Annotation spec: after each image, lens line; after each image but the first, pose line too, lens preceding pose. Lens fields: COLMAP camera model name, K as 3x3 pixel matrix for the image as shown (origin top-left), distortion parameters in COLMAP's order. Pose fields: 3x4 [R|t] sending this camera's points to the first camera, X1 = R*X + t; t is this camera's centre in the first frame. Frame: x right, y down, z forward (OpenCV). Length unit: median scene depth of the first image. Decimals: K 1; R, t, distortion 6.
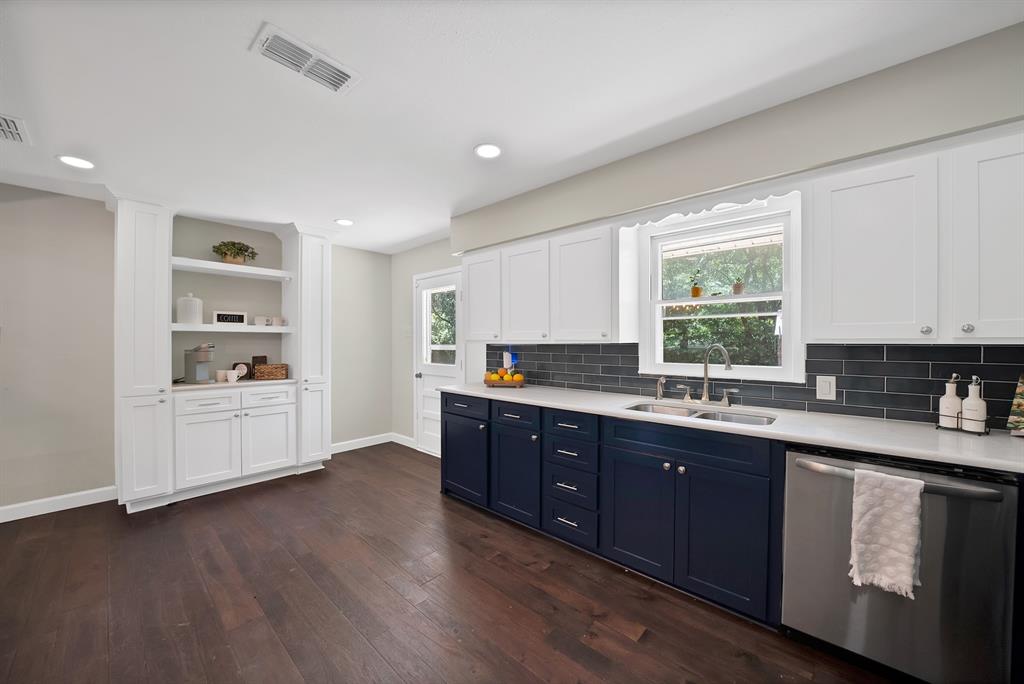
lens RADIAL K [[367.1, 0, 513.3], [0, 367.1, 345.2], [0, 0, 1]] dist [-0.019062, -0.000002]
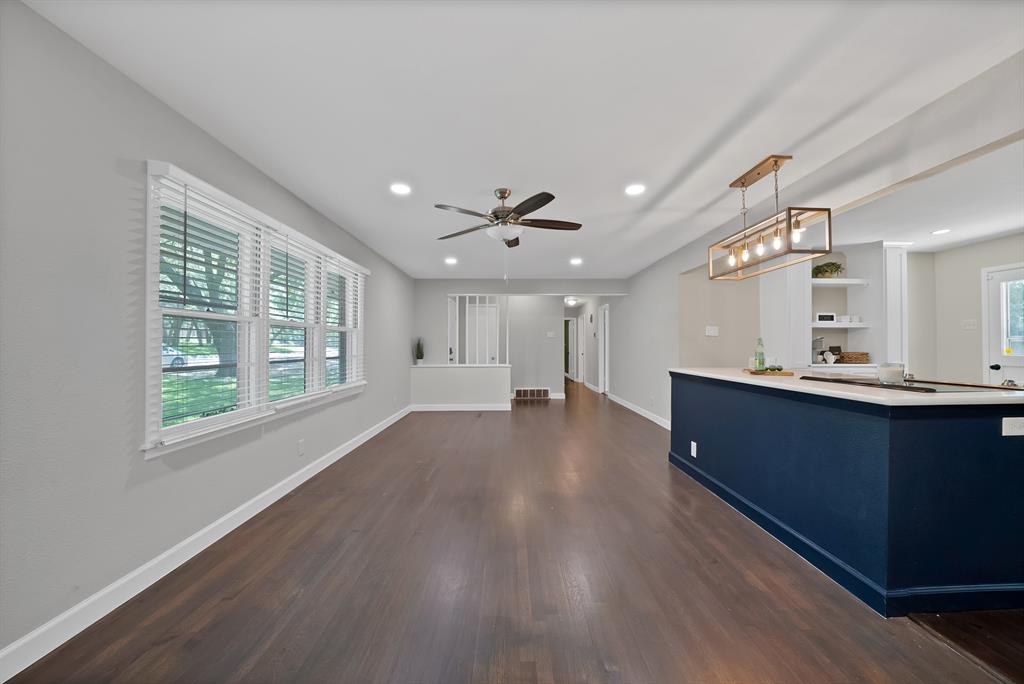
lens RADIAL K [[371.8, 0, 519.8], [0, 371.8, 343.9], [0, 0, 1]] dist [-0.015703, 0.000071]
pose [[0.685765, -0.006191, -0.727797, -0.692048], [-0.004126, 0.999915, -0.012393, 0.058947], [0.727811, 0.011502, 0.685681, -1.015073]]
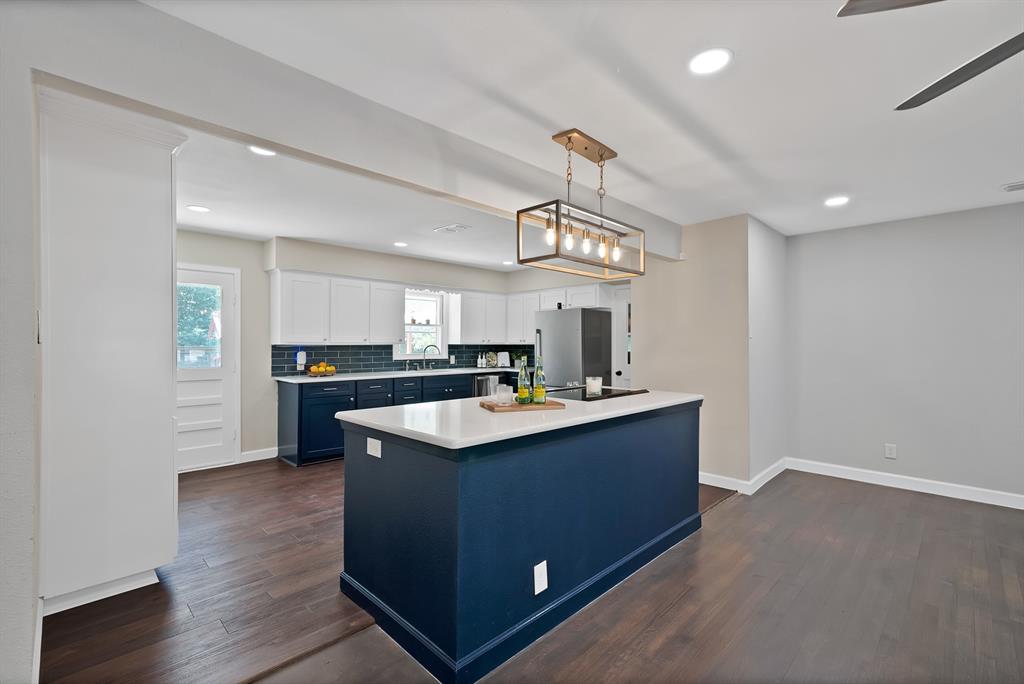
lens RADIAL K [[447.5, 0, 515.0], [0, 447.5, 345.6], [0, 0, 1]] dist [0.009104, -0.000041]
pose [[0.057910, -0.002766, 0.998318, -1.916449], [0.007275, 0.999971, 0.002349, 0.000179], [-0.998295, 0.007126, 0.057929, 0.213894]]
